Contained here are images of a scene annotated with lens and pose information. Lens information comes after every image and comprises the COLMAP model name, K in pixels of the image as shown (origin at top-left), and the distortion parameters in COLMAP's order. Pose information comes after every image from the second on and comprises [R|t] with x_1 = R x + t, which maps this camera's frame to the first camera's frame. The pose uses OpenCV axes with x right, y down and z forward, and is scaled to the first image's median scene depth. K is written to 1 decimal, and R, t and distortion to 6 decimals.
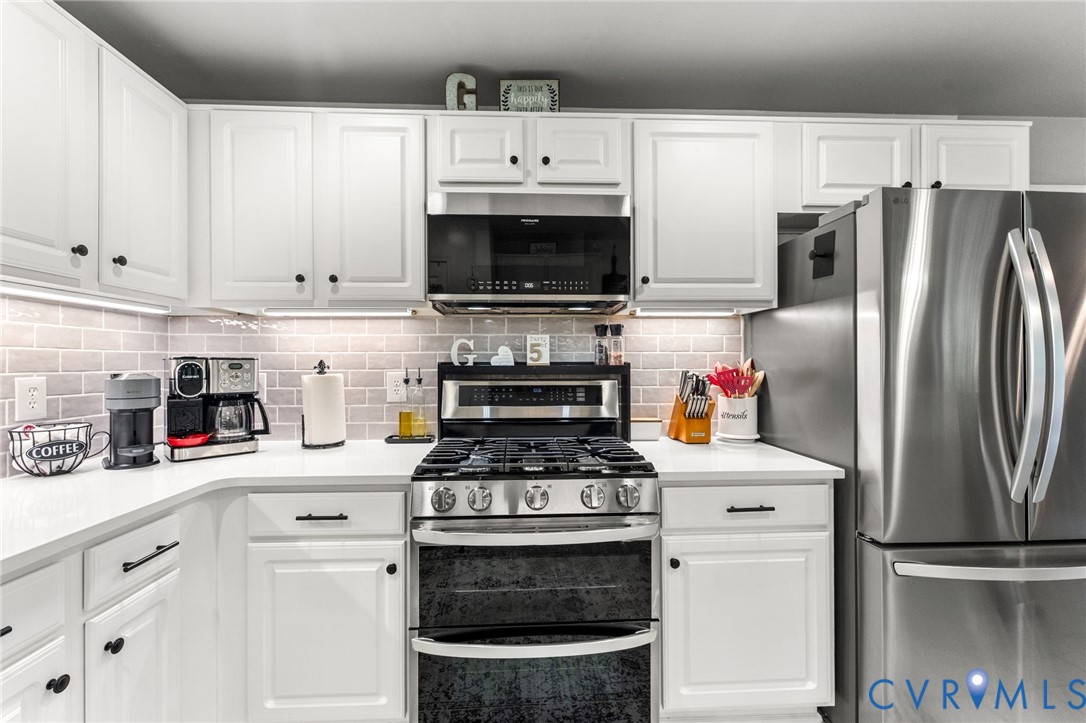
lens RADIAL K [[444.4, 0, 543.0], [0, 444.4, 361.5], [0, 0, 1]] dist [0.001016, 0.000093]
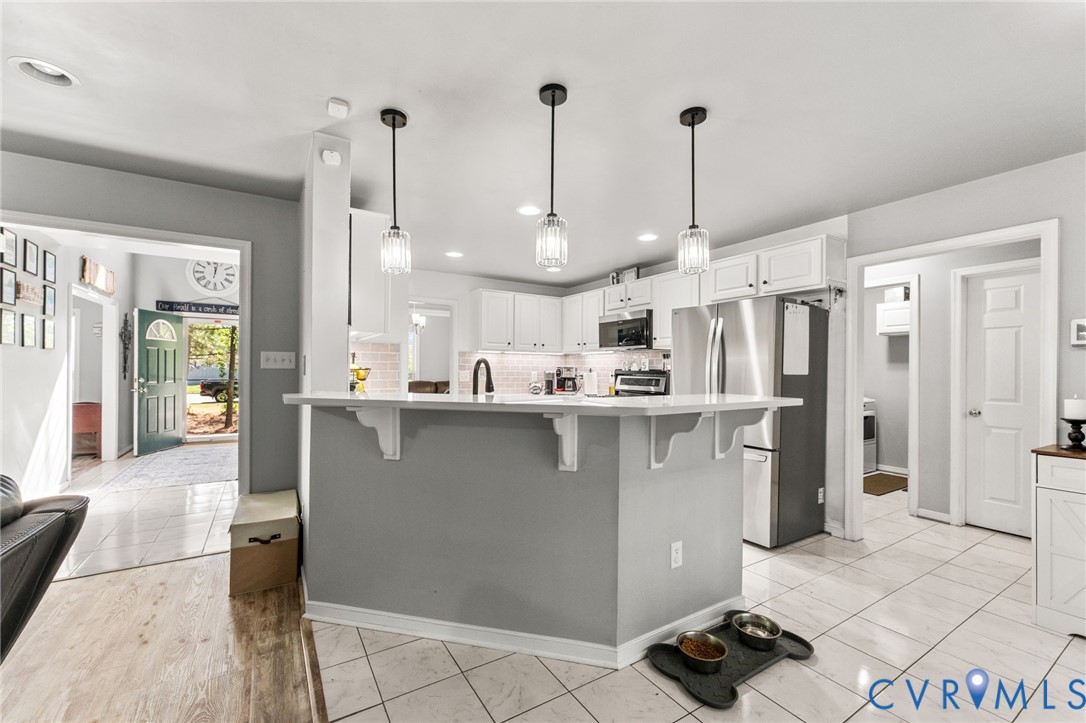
lens RADIAL K [[447.6, 0, 540.9], [0, 447.6, 369.1], [0, 0, 1]] dist [-0.001068, -0.000284]
pose [[0.487634, 0.007686, -0.873014, 2.253201], [-0.006175, 0.999967, 0.005354, -0.012633], [0.873026, 0.002780, 0.487666, -0.903665]]
